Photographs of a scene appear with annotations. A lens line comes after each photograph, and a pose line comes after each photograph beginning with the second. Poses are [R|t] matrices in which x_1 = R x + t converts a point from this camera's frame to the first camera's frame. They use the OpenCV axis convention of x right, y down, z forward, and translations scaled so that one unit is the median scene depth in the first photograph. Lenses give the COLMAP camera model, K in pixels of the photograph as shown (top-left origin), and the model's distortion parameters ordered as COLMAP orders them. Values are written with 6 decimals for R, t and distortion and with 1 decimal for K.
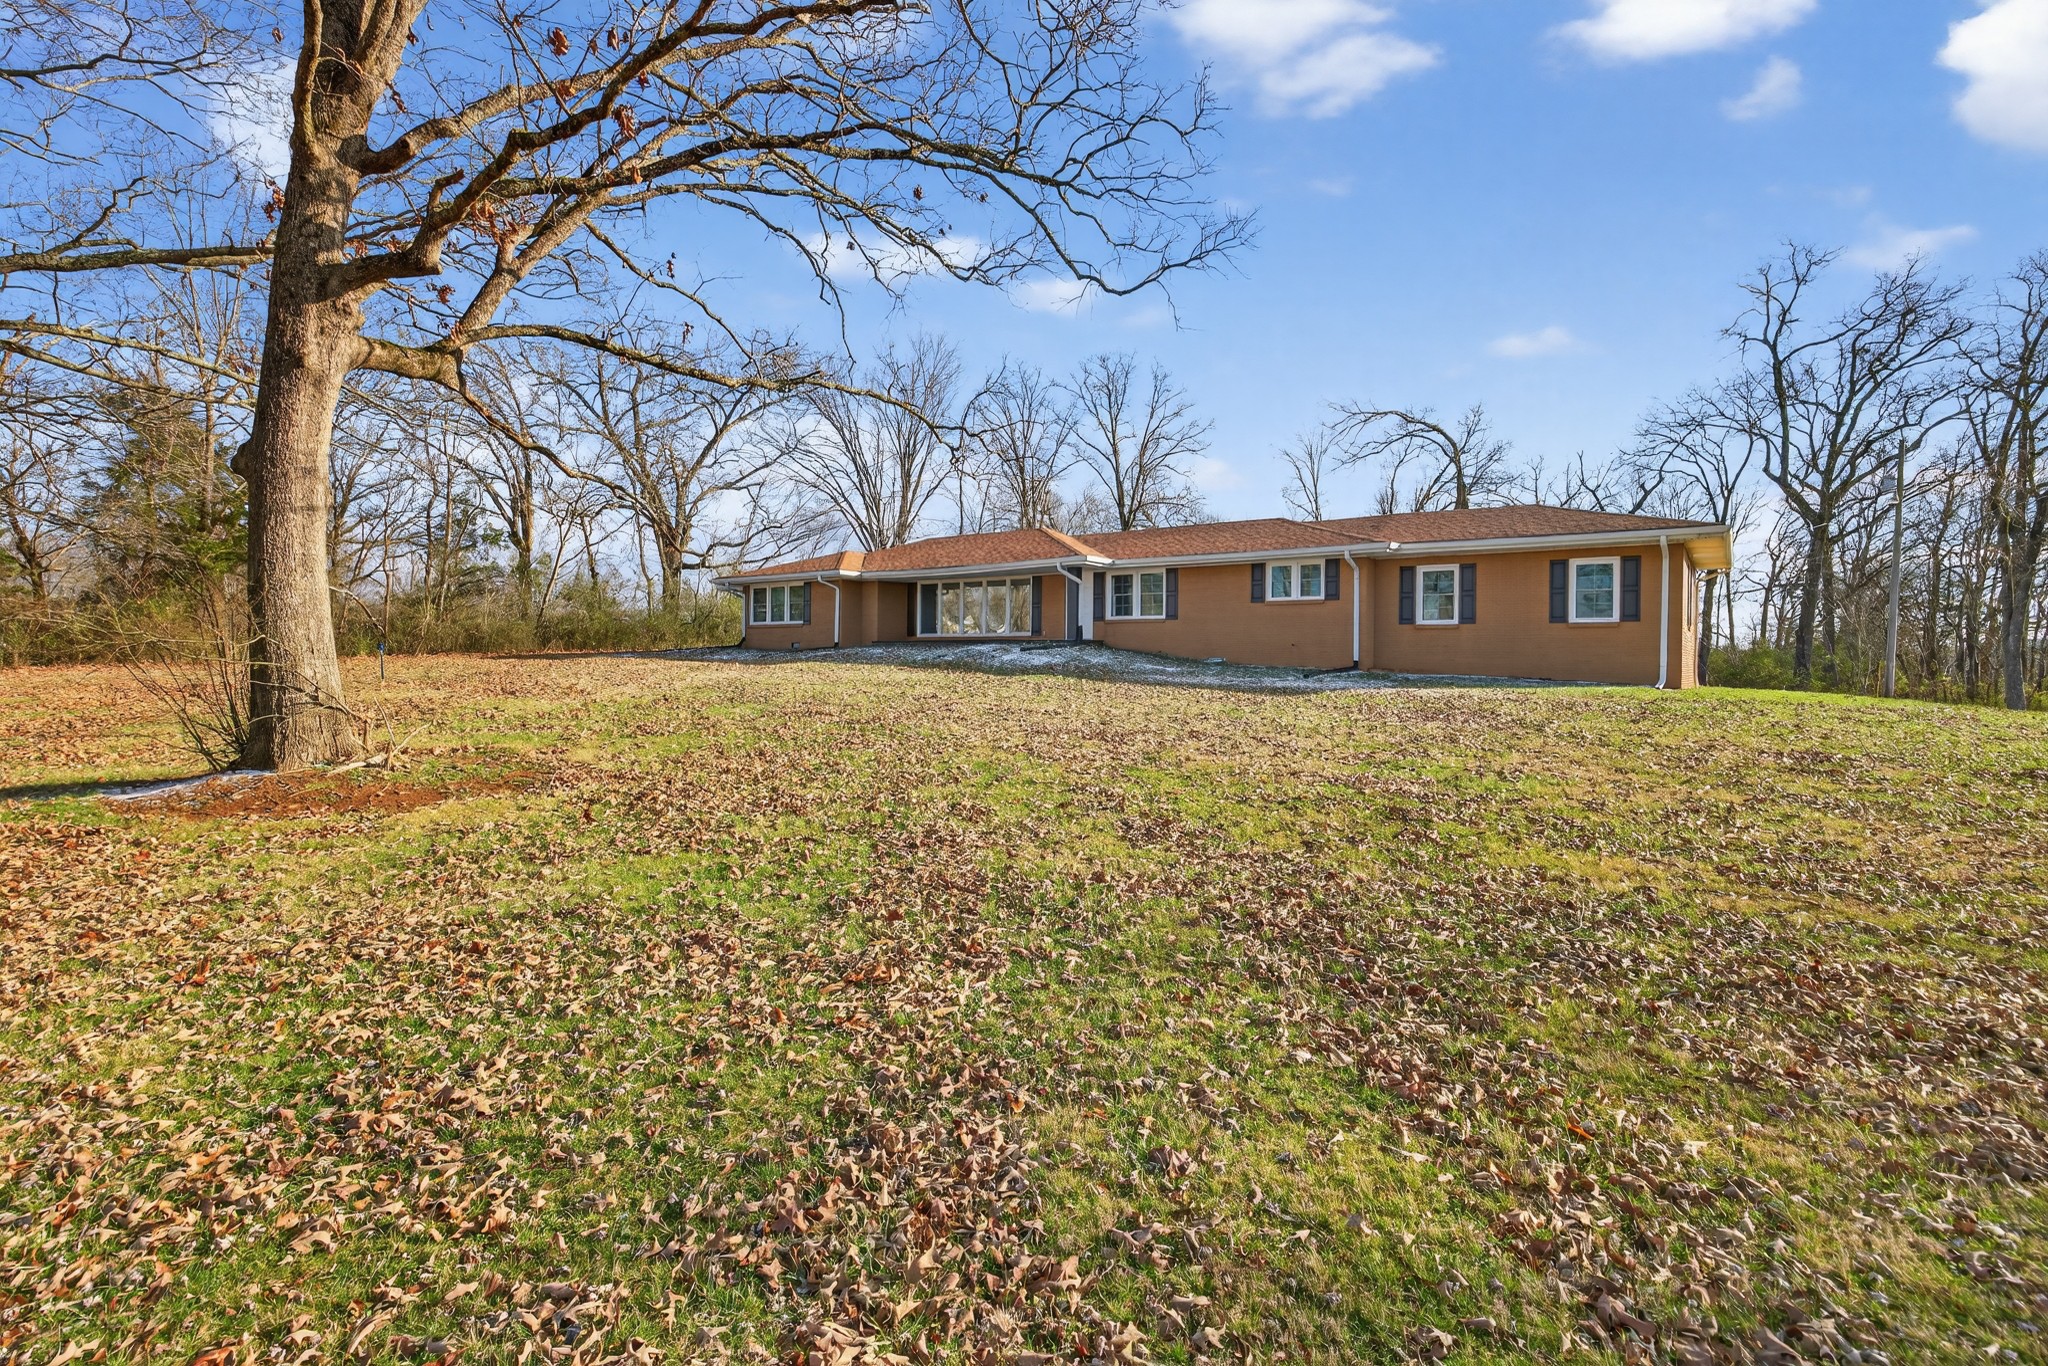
lens RADIAL K [[789.3, 0, 1026.8], [0, 789.3, 658.0], [0, 0, 1]] dist [0.000476, 0.000157]
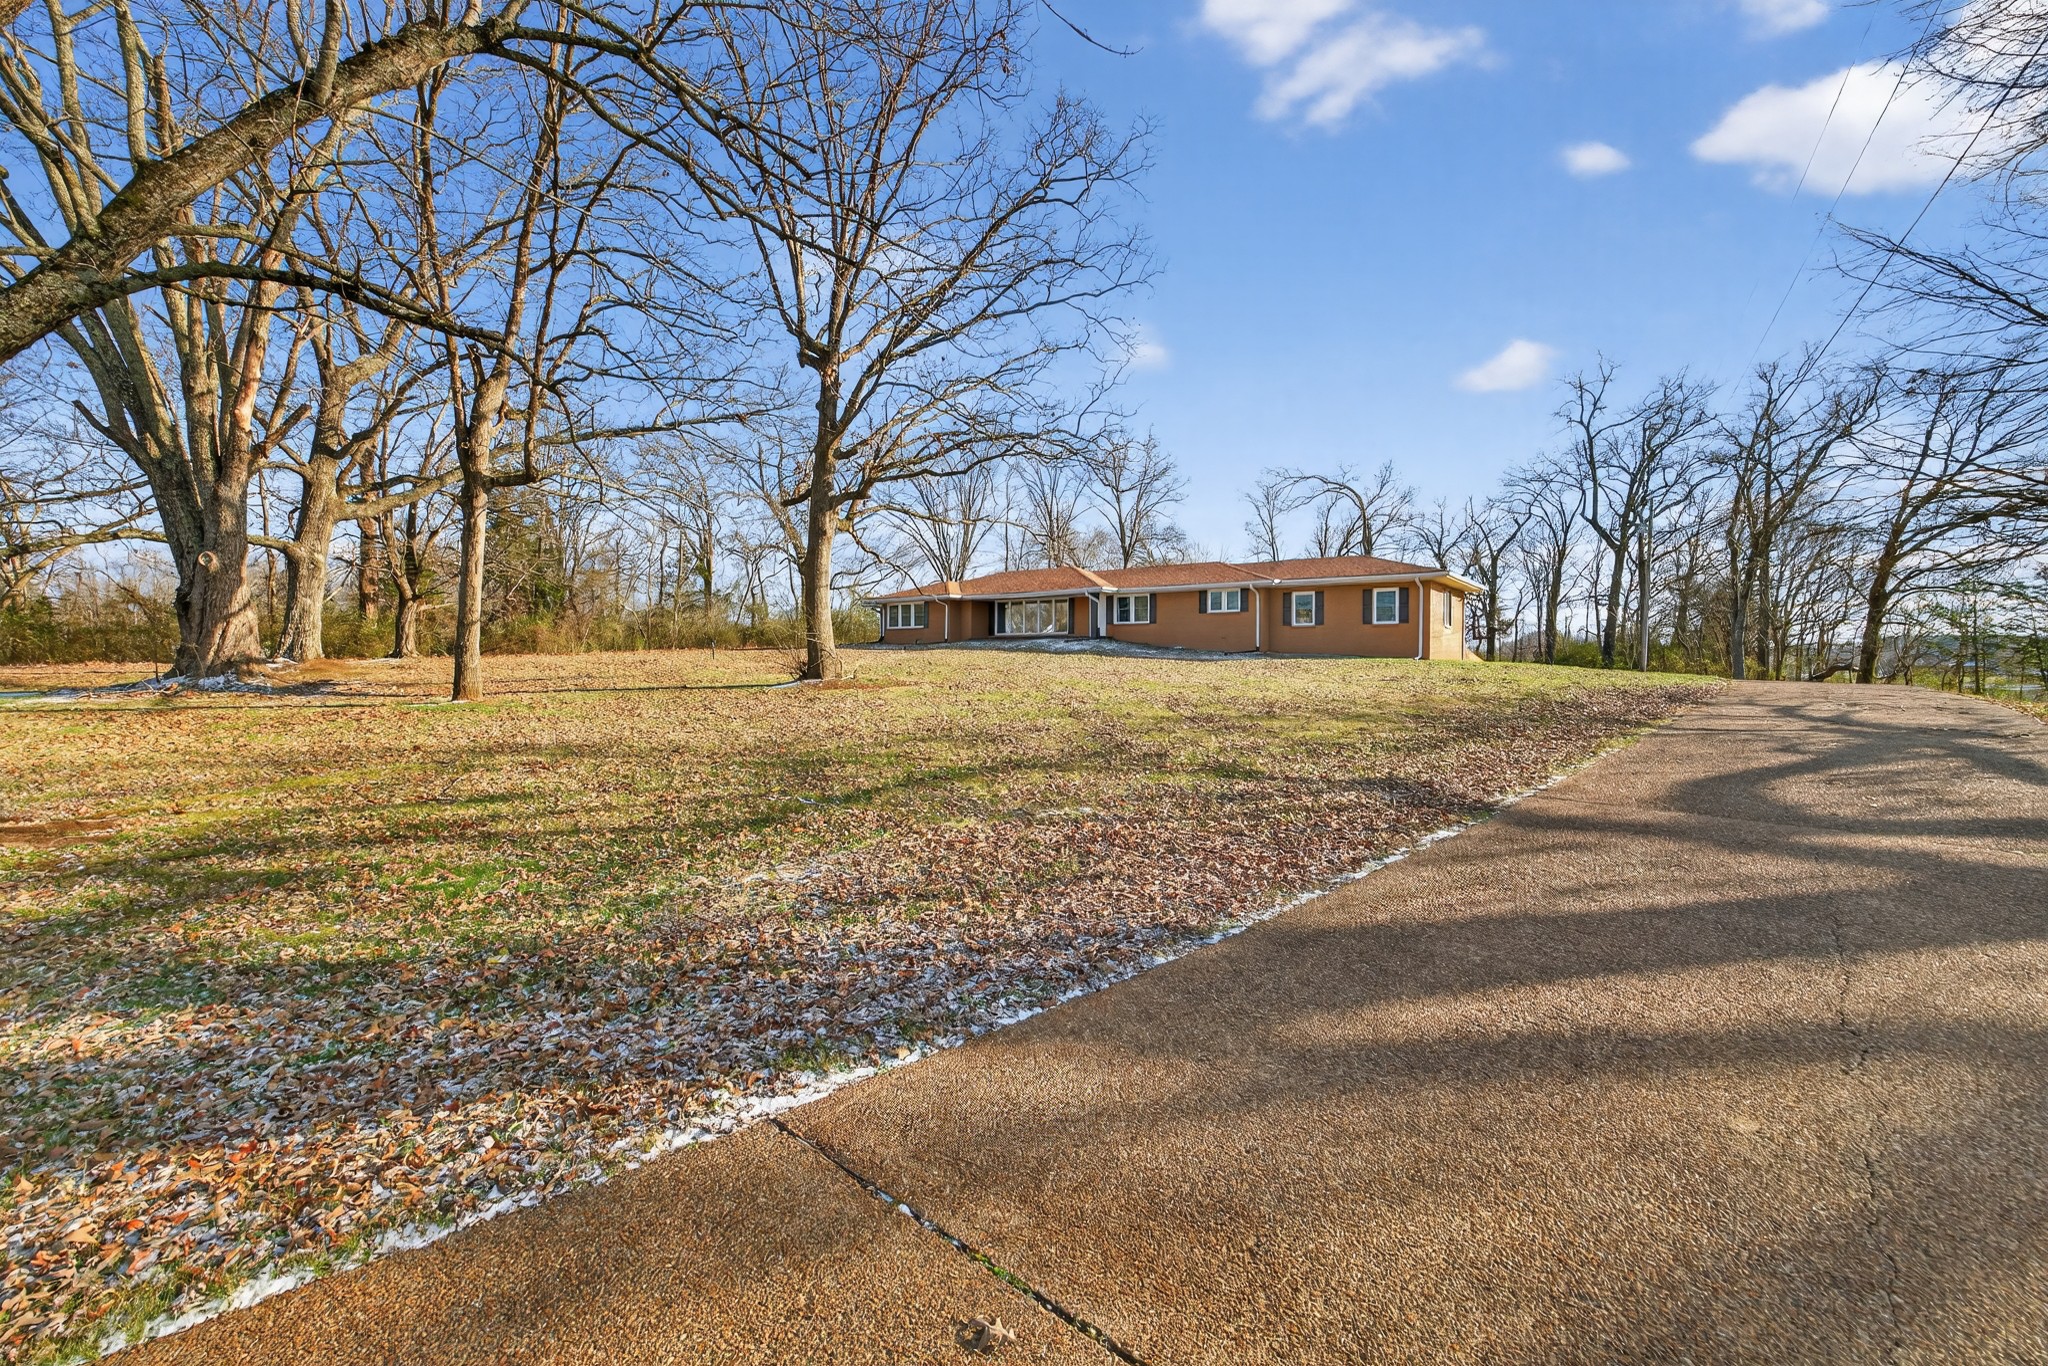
lens RADIAL K [[789.3, 0, 1026.8], [0, 789.3, 658.0], [0, 0, 1]] dist [0.000476, 0.000157]
pose [[0.999977, -0.005072, -0.004416, -0.075444], [0.005045, 0.999968, -0.006215, 0.032403], [0.004447, 0.006192, 0.999971, -0.659706]]
